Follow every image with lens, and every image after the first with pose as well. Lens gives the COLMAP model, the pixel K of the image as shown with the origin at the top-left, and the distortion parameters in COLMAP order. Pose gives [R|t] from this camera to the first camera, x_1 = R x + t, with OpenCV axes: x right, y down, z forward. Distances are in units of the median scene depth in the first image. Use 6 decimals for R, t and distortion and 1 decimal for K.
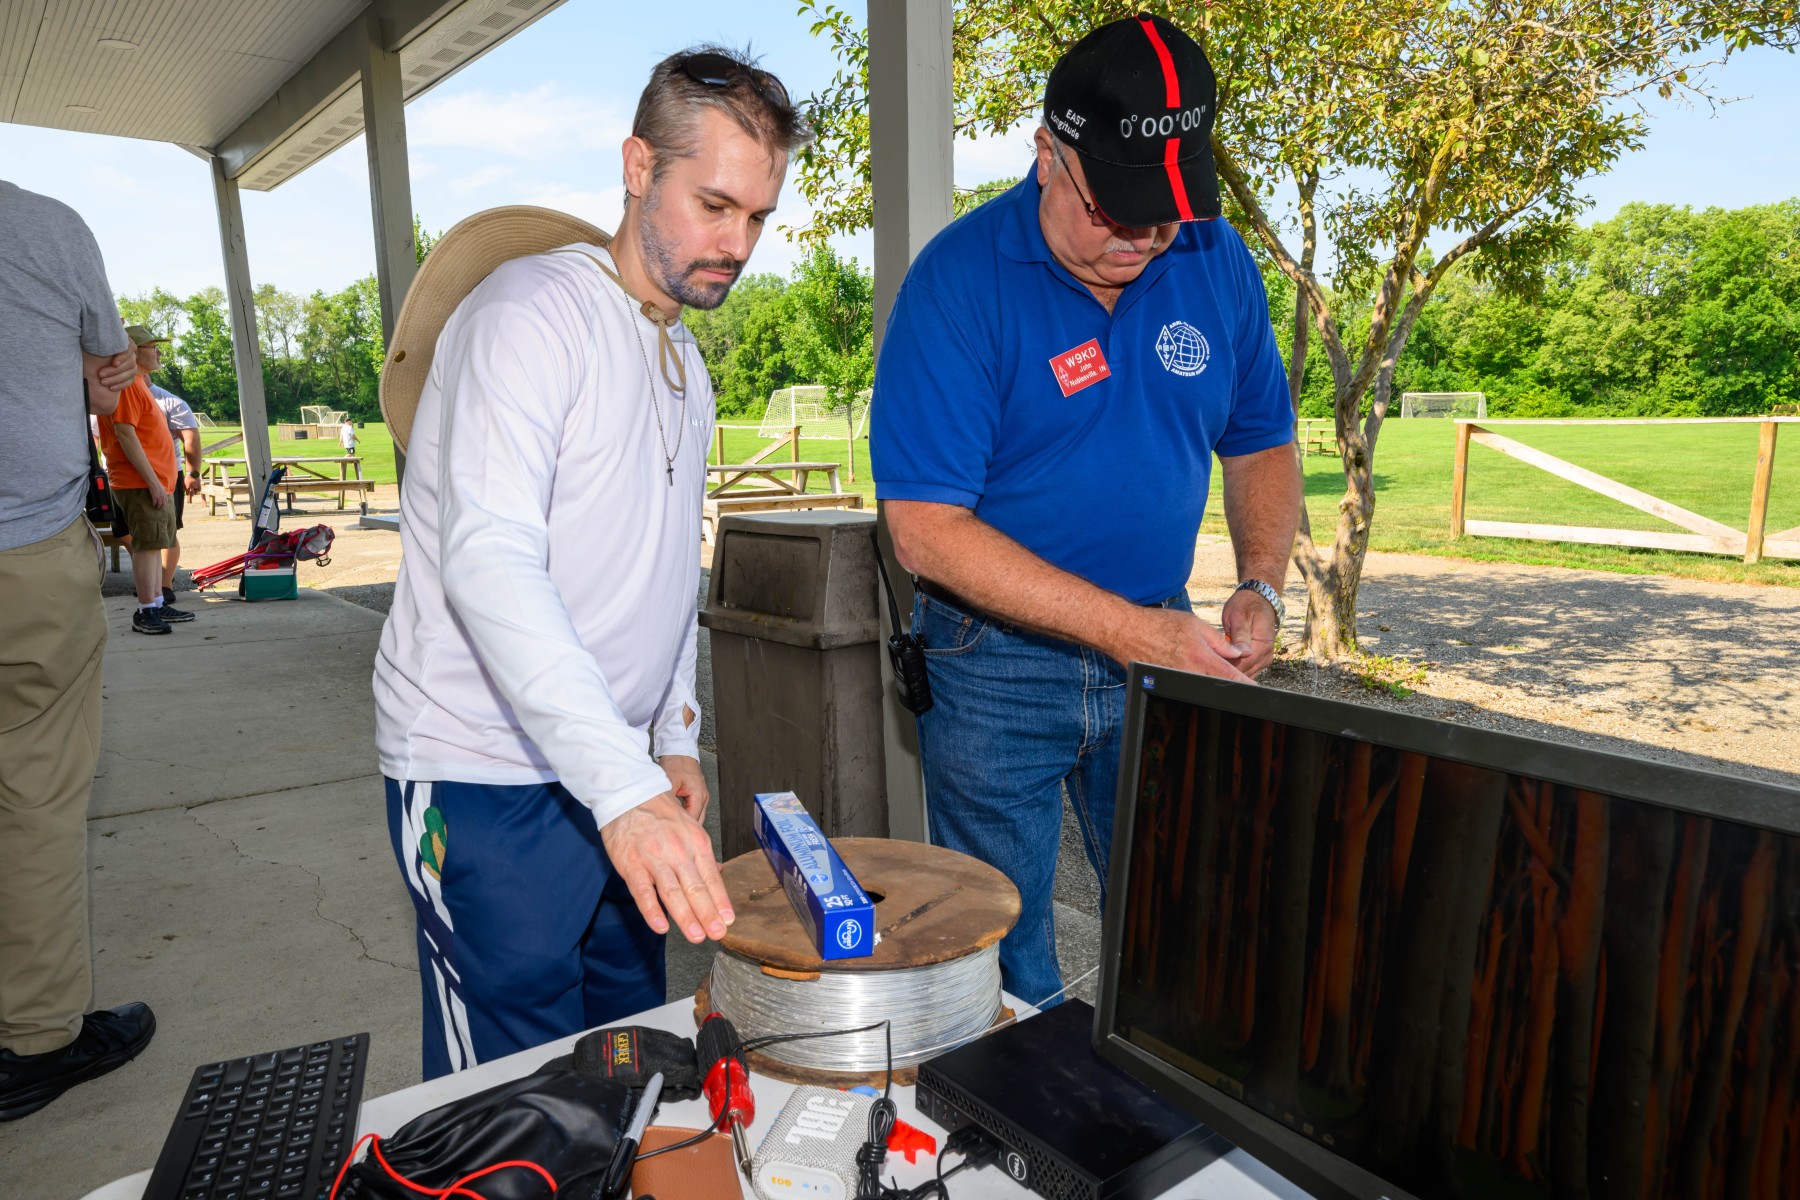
lens RADIAL K [[1137.2, 0, 886.4], [0, 1137.2, 609.8], [0, 0, 1]] dist [-0.002519, 0.000838]
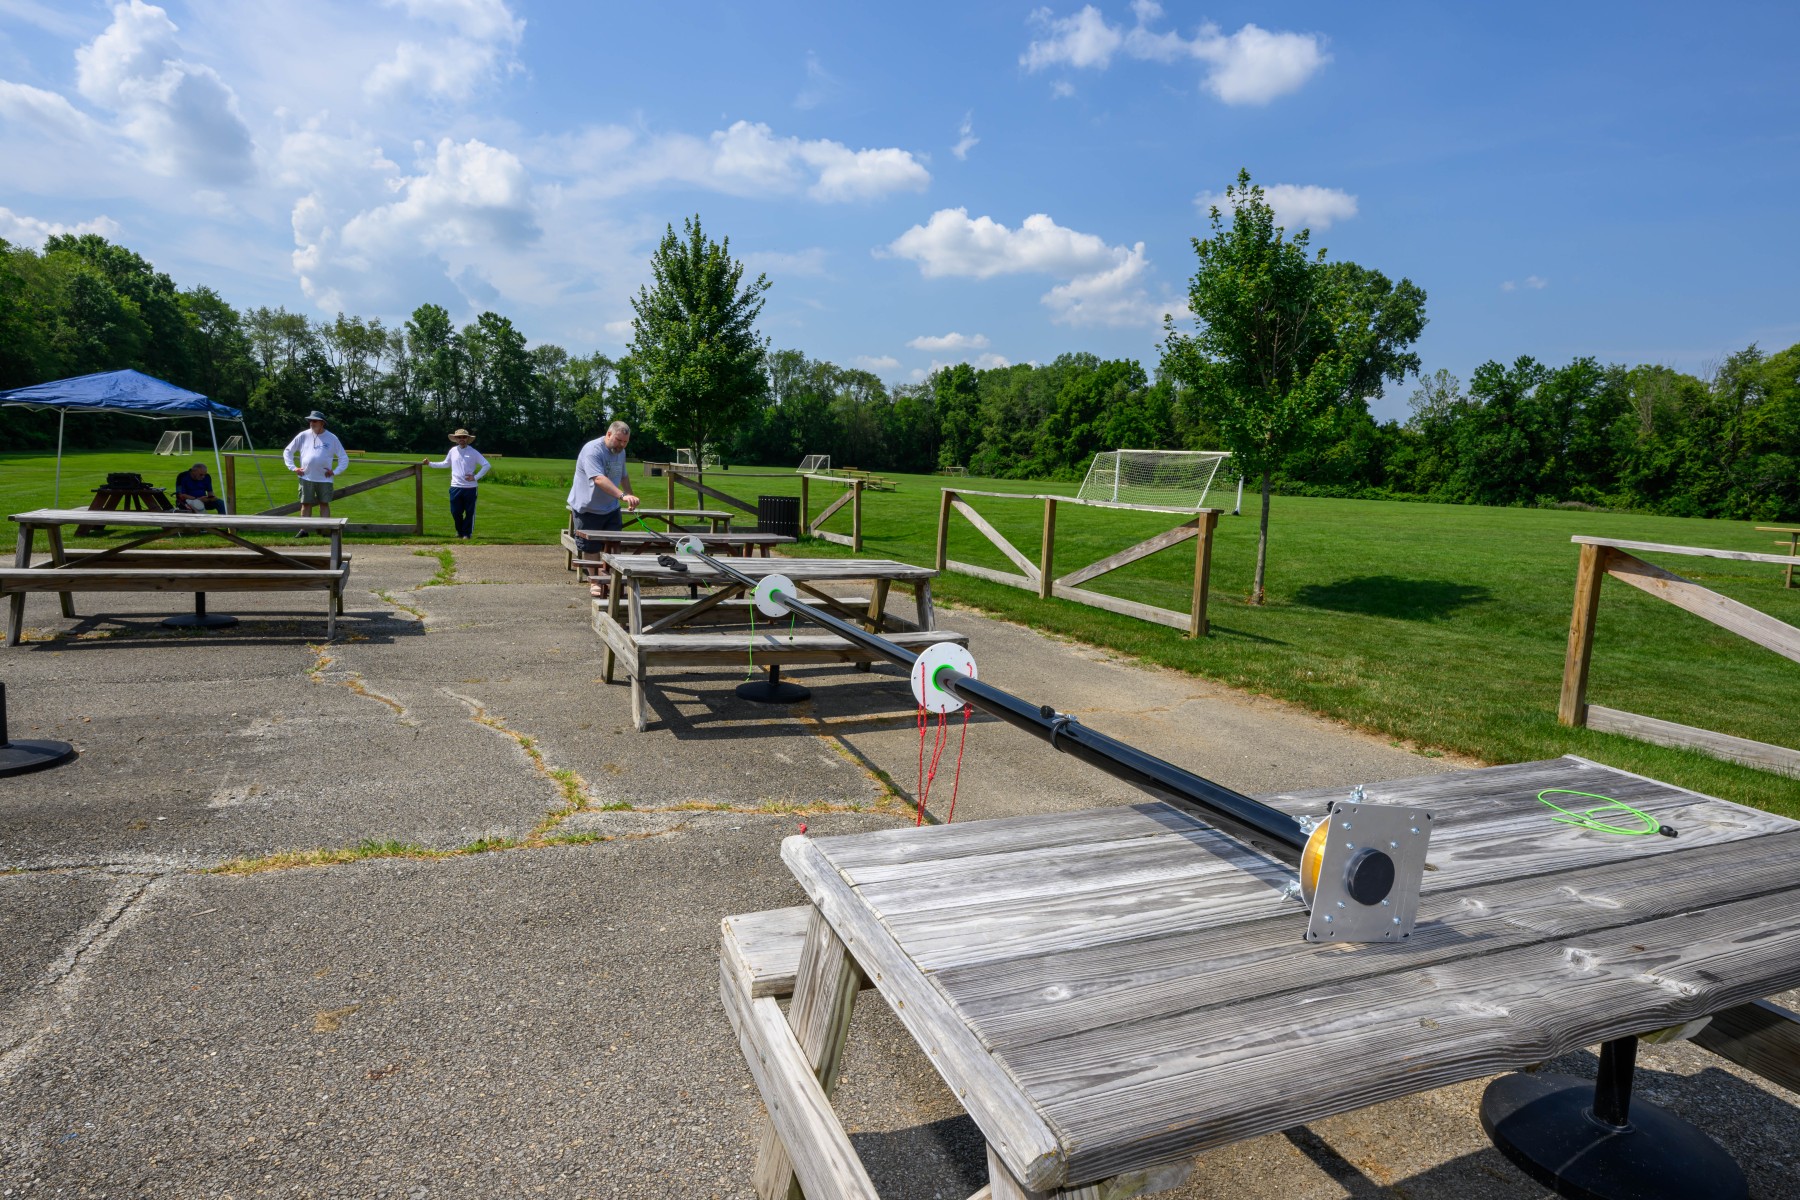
lens RADIAL K [[961.3, 0, 886.3], [0, 961.3, 593.0], [0, 0, 1]] dist [-0.004845, 0.003797]
pose [[0.957565, 0.090851, -0.273522, -0.019991], [-0.103920, 0.994016, -0.033645, -0.019708], [0.268829, 0.060641, 0.961277, 0.114543]]
